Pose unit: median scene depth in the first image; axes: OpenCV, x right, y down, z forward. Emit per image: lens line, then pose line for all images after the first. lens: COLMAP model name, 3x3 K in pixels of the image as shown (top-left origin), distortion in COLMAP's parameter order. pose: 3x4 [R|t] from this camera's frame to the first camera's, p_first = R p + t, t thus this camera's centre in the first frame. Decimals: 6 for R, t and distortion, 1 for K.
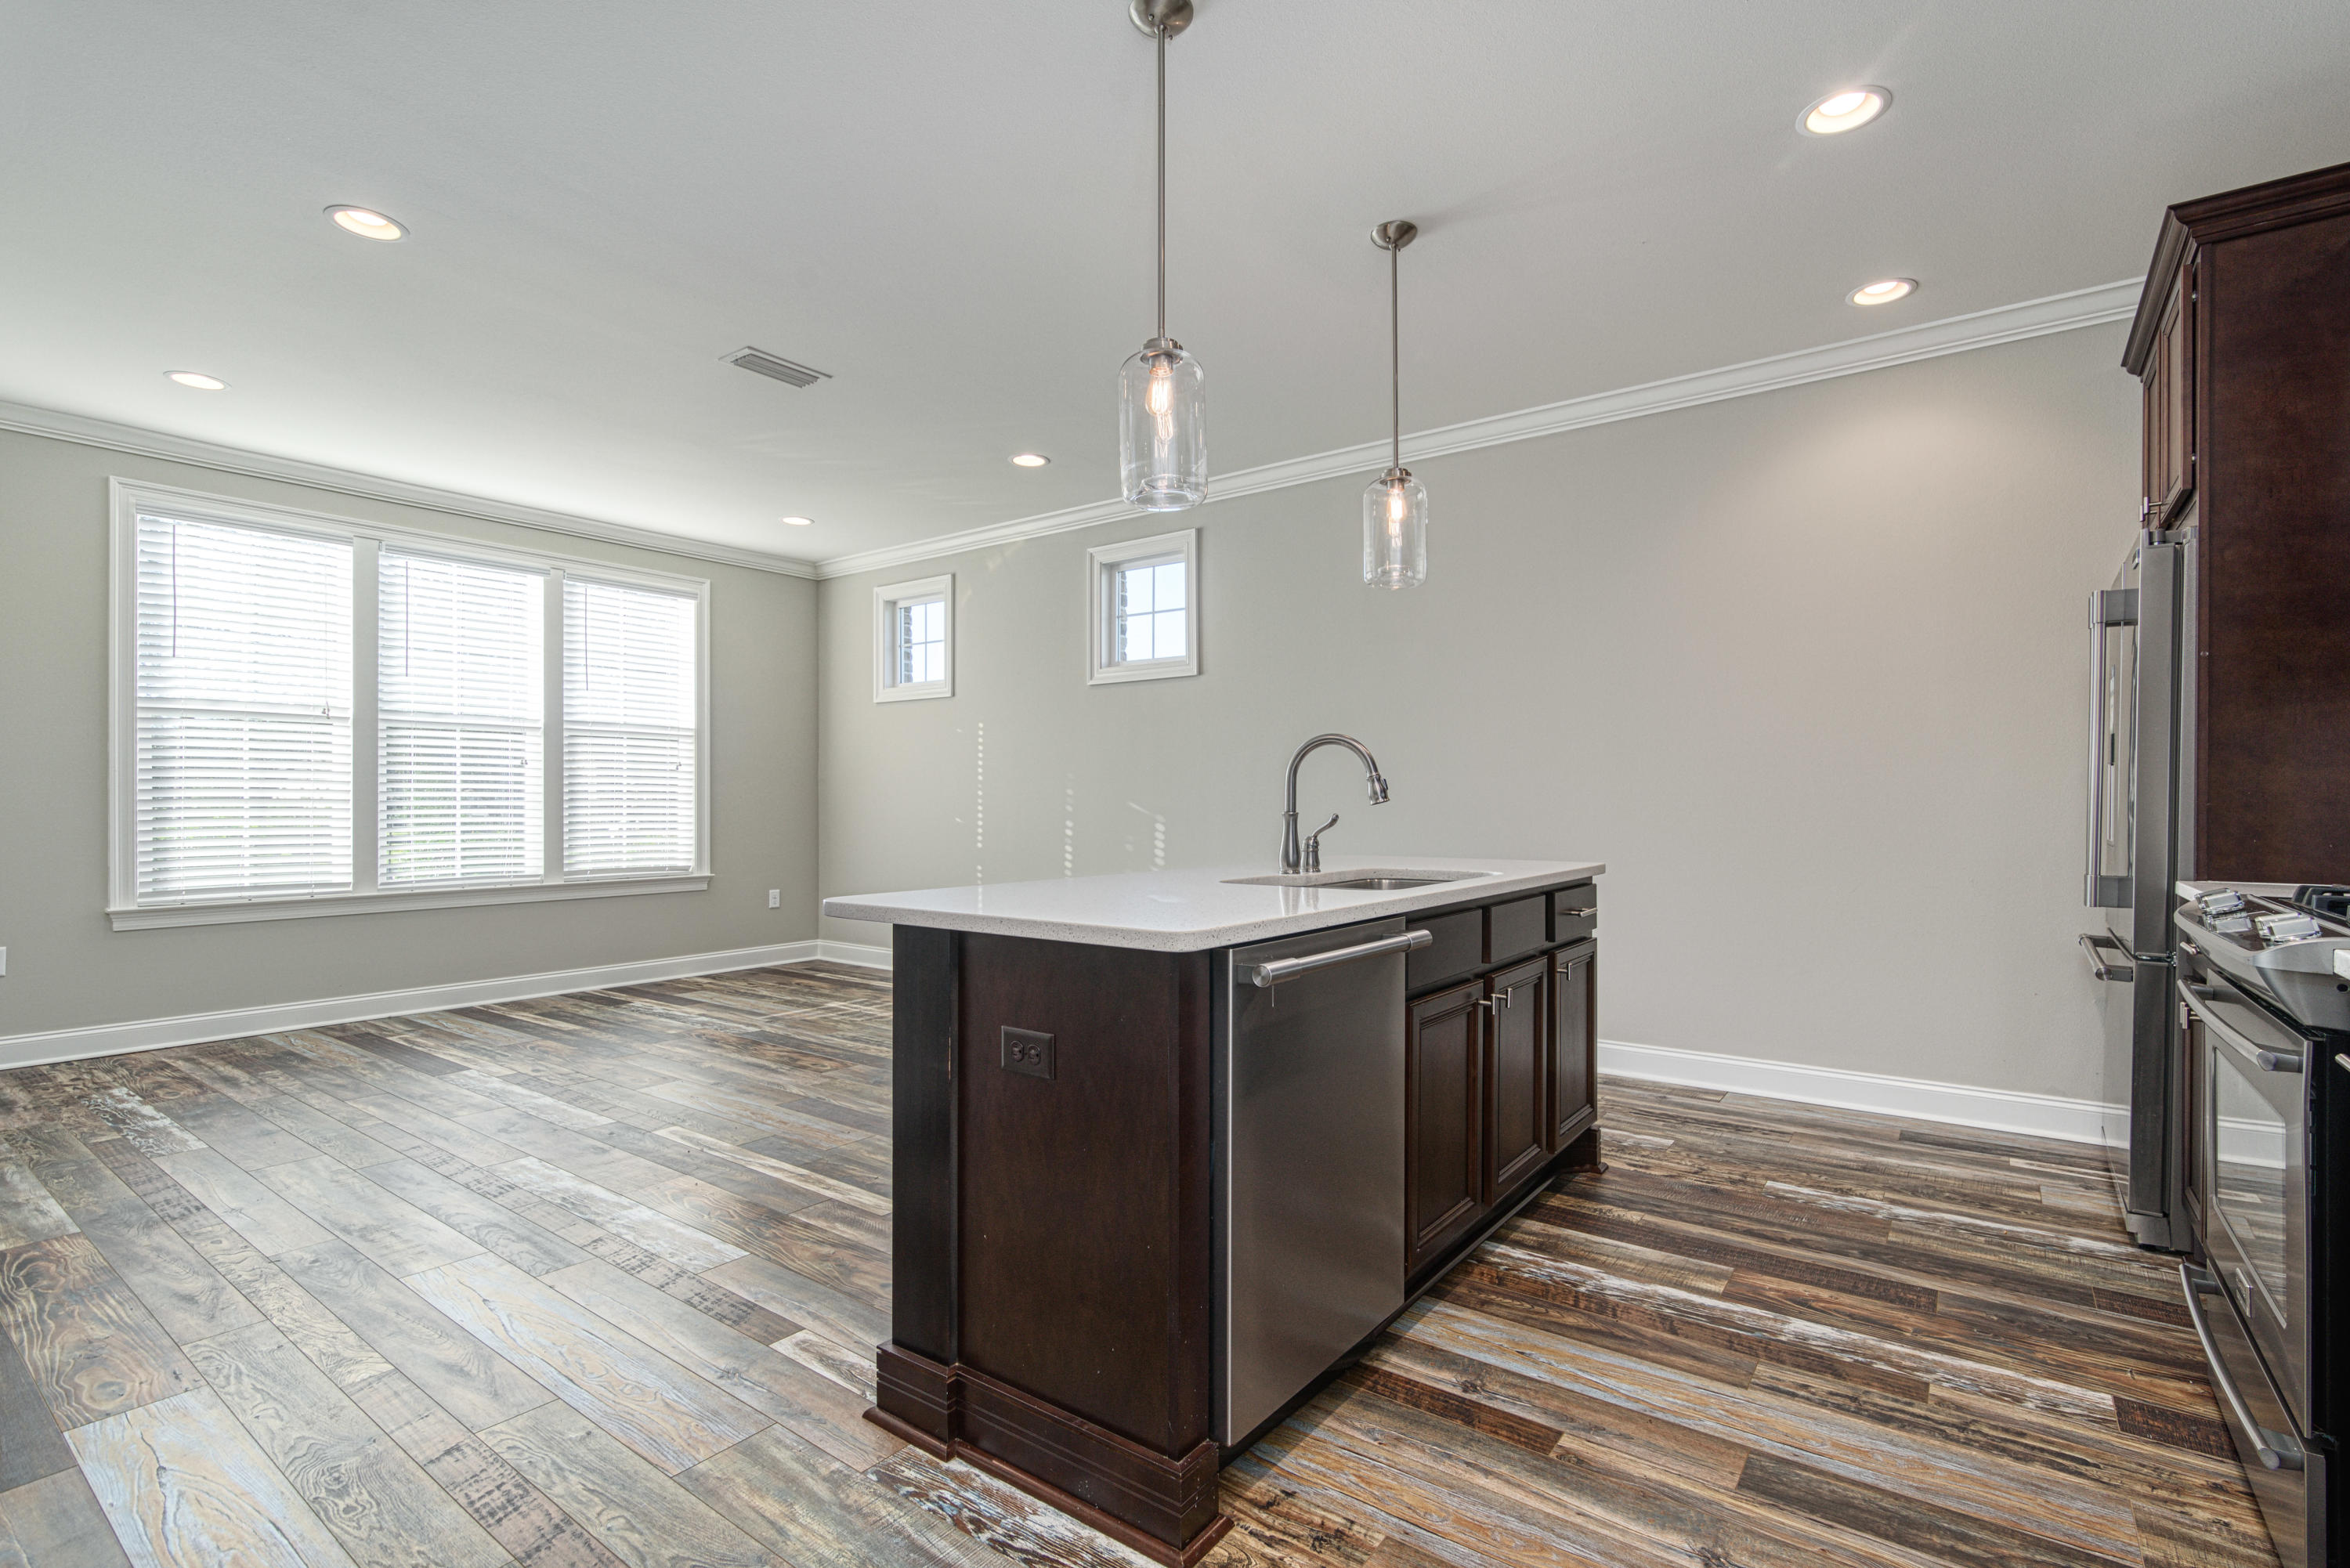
lens RADIAL K [[1082.8, 0, 1209.7], [0, 1082.8, 804.1], [0, 0, 1]] dist [-0.001387, 0.000422]
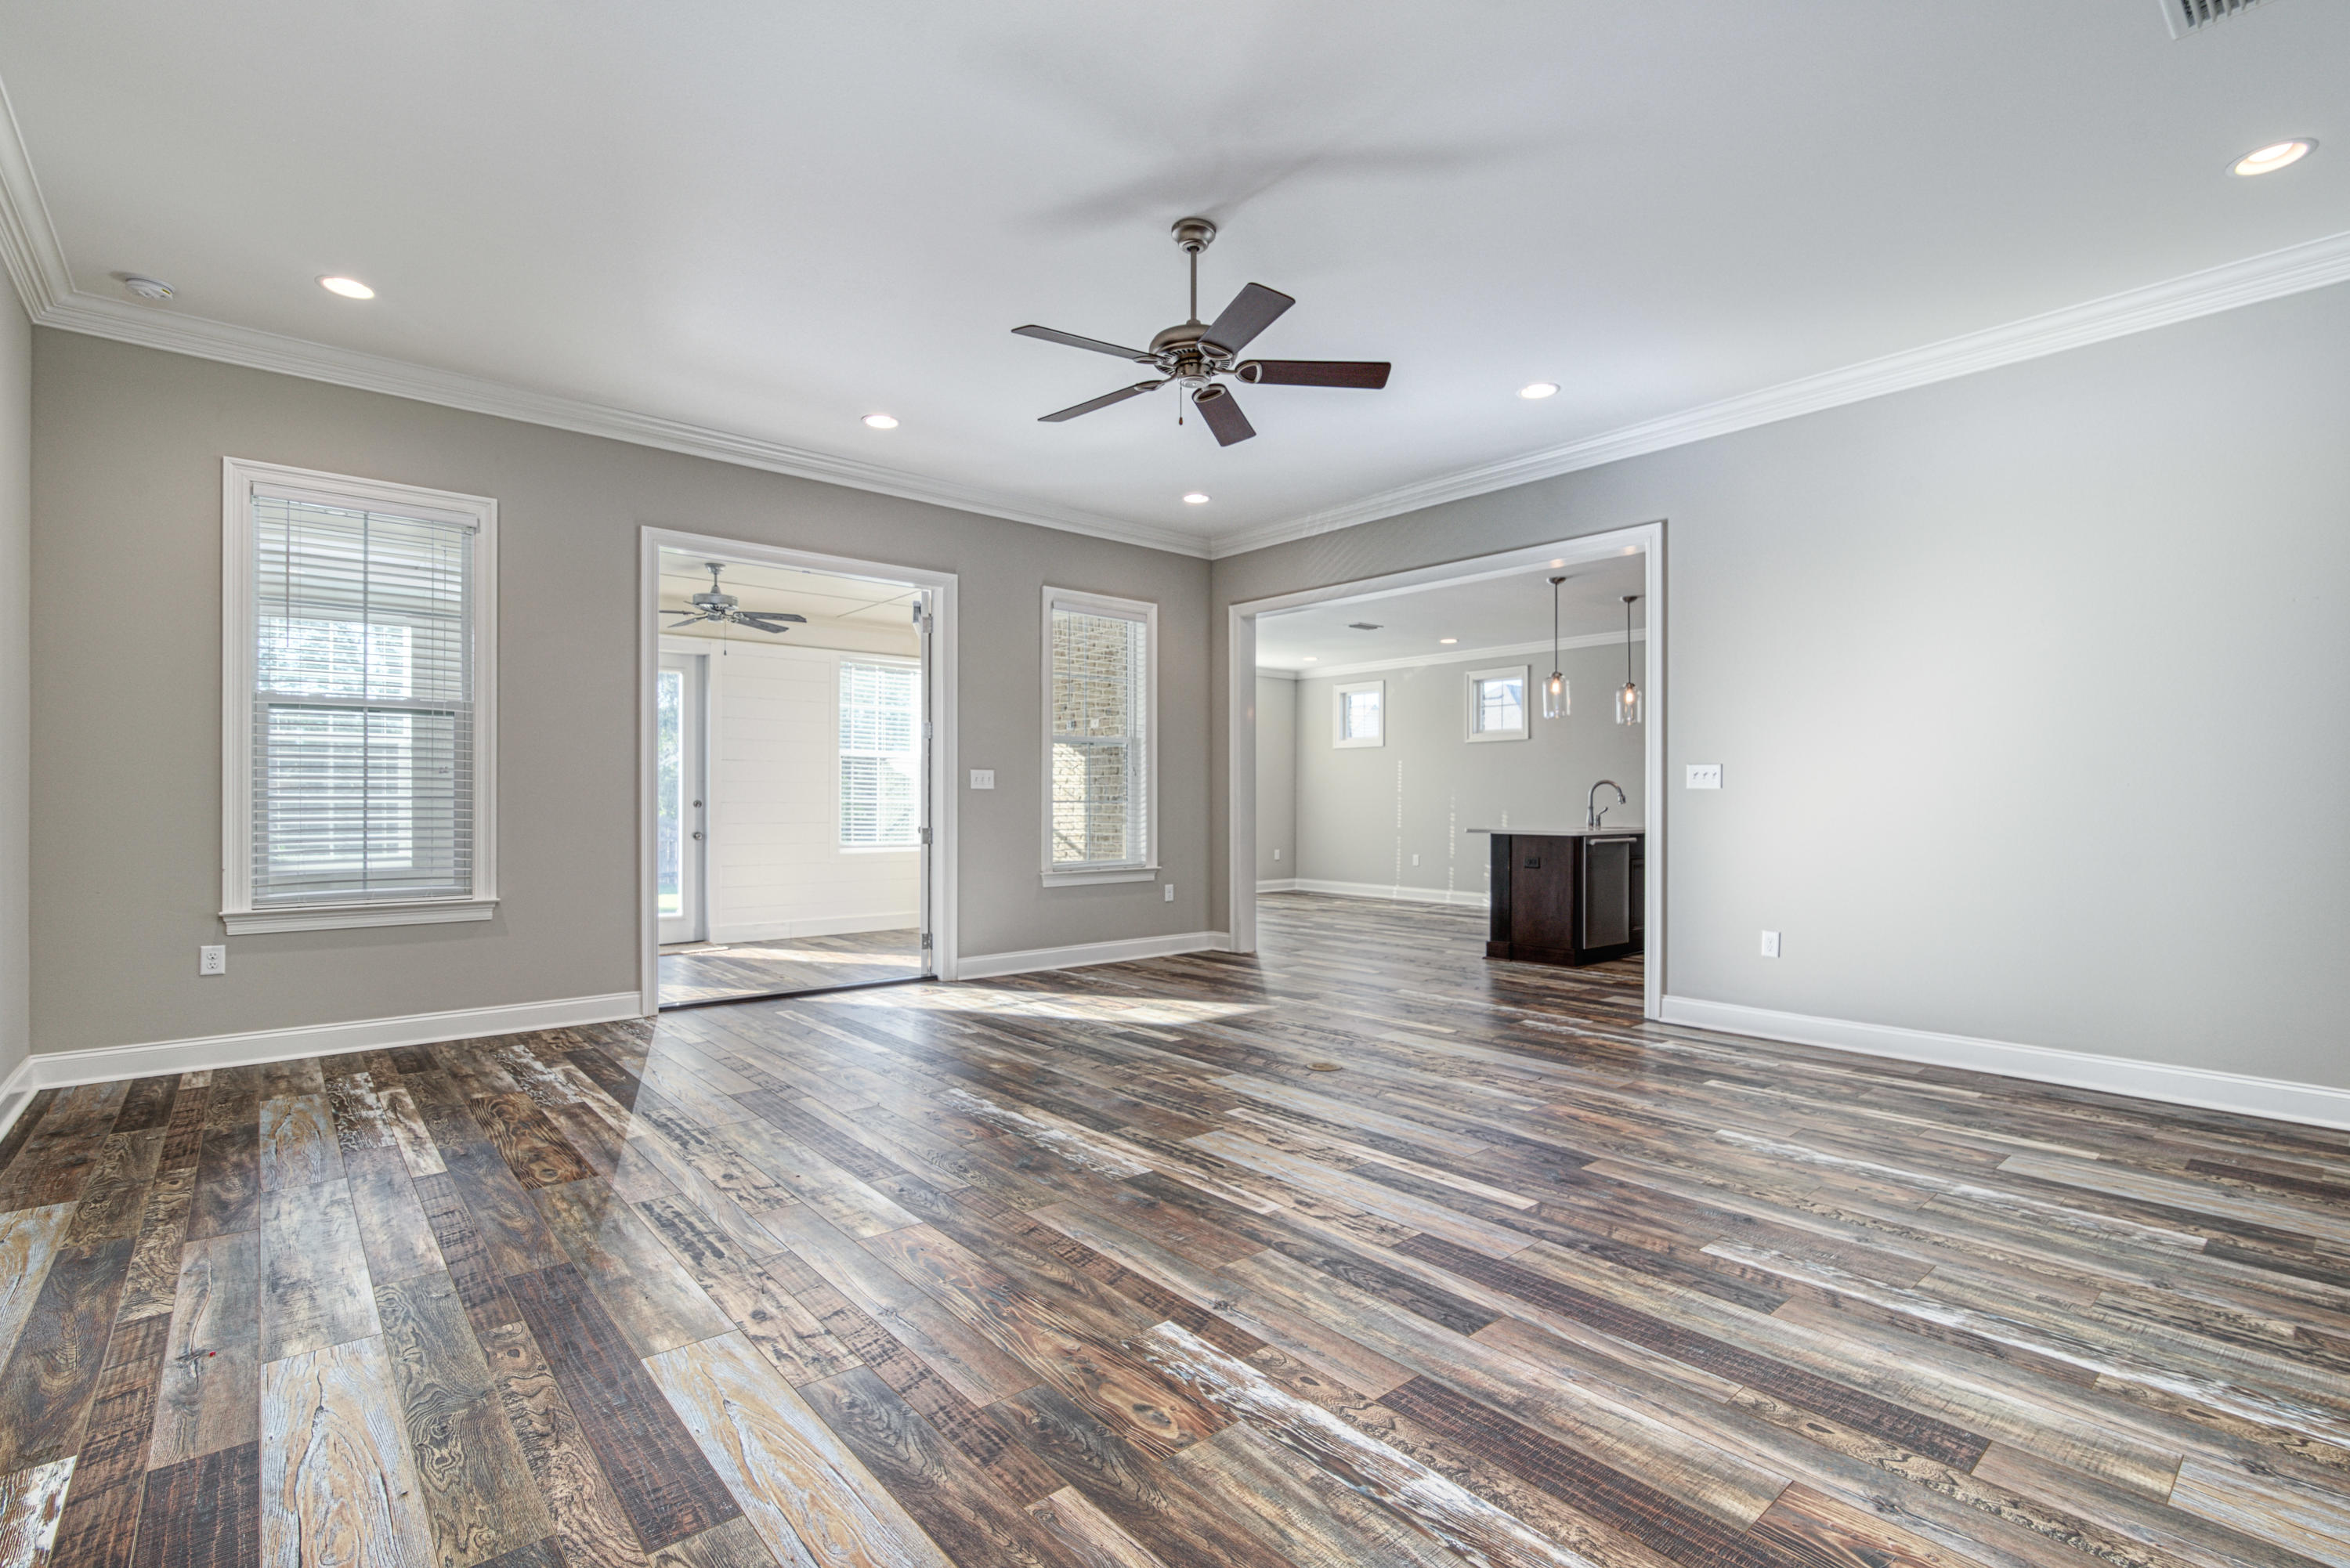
lens RADIAL K [[1071.3, 0, 1187.5], [0, 1071.3, 796.0], [0, 0, 1]] dist [-0.002442, 0.001001]
pose [[0.971191, -0.001259, -0.238300, -0.127601], [-0.000407, 0.999976, -0.006941, 0.000153], [0.238303, 0.006838, 0.971167, -0.899270]]
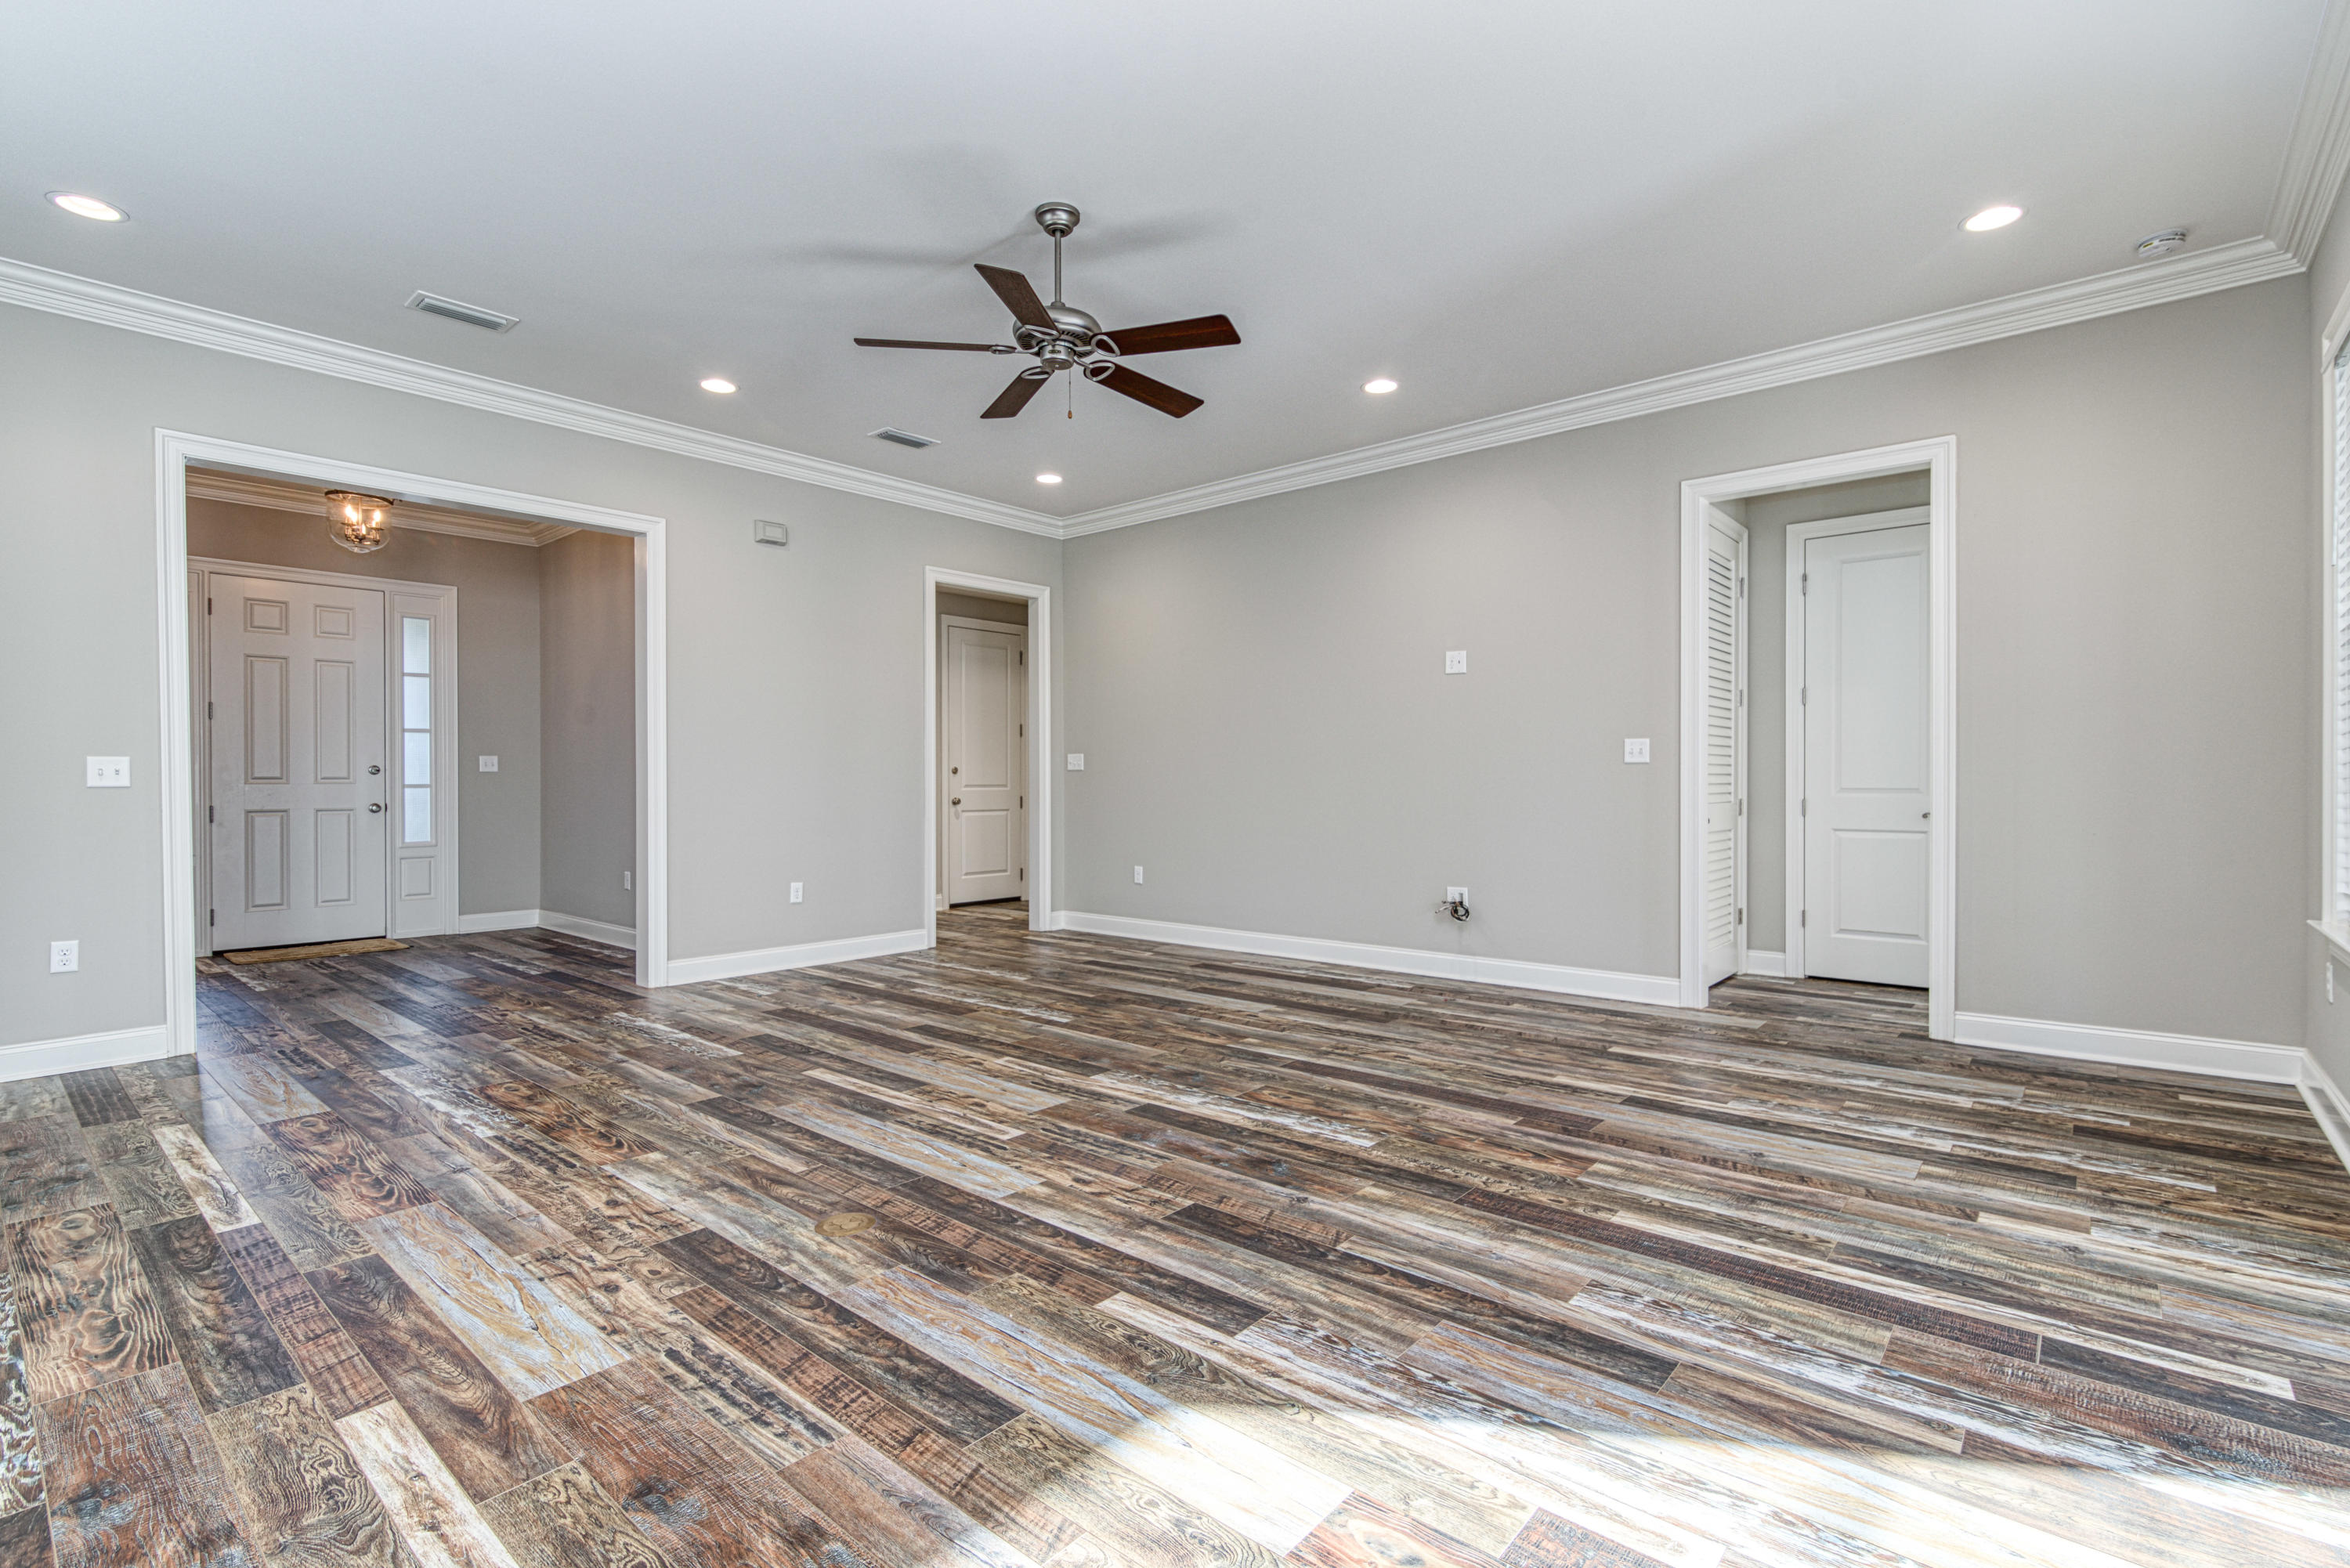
lens RADIAL K [[1070.4, 0, 1197.3], [0, 1070.4, 789.4], [0, 0, 1]] dist [-0.002909, 0.000675]
pose [[-0.996572, -0.000310, 0.082725, -0.371761], [0.000629, 0.999936, 0.011325, -0.002286], [-0.082723, 0.011338, -0.996508, 0.174742]]
